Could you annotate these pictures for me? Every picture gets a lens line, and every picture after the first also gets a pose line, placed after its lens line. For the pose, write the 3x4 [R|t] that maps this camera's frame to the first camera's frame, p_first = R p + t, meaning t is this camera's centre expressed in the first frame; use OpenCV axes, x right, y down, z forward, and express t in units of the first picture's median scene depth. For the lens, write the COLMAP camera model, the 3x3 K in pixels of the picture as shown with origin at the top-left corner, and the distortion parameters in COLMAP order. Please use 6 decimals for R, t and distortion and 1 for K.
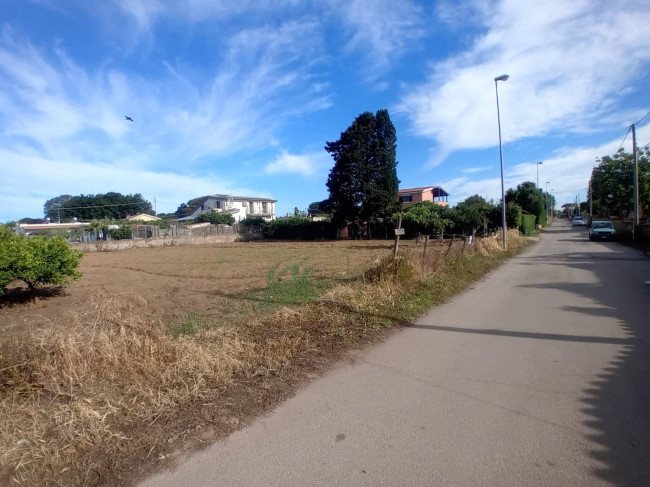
lens RADIAL K [[336.2, 0, 321.7], [0, 336.2, 257.7], [0, 0, 1]] dist [-0.117078, 0.021067]
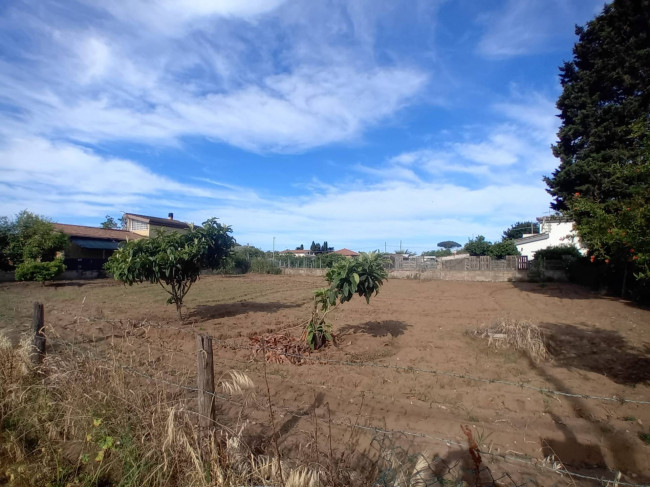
lens RADIAL K [[336.2, 0, 321.7], [0, 336.2, 249.4], [0, 0, 1]] dist [-0.117078, 0.021067]
pose [[0.181771, -0.003716, -0.983334, 0.318577], [-0.104115, 0.994299, -0.023003, -0.058522], [0.977814, 0.106561, 0.180347, 0.490647]]
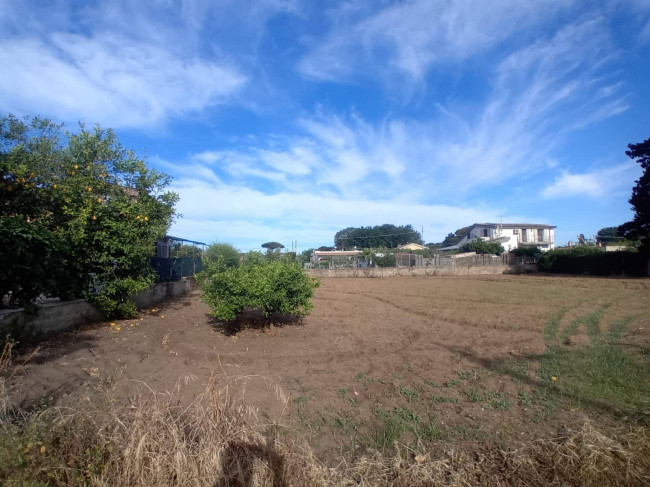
lens RADIAL K [[336.2, 0, 328.3], [0, 336.2, 245.8], [0, 0, 1]] dist [-0.117078, 0.021067]
pose [[0.724182, -0.009613, -0.689542, -0.003747], [-0.078202, 0.992308, -0.095964, -0.003973], [0.685161, 0.123419, 0.717860, 0.058504]]
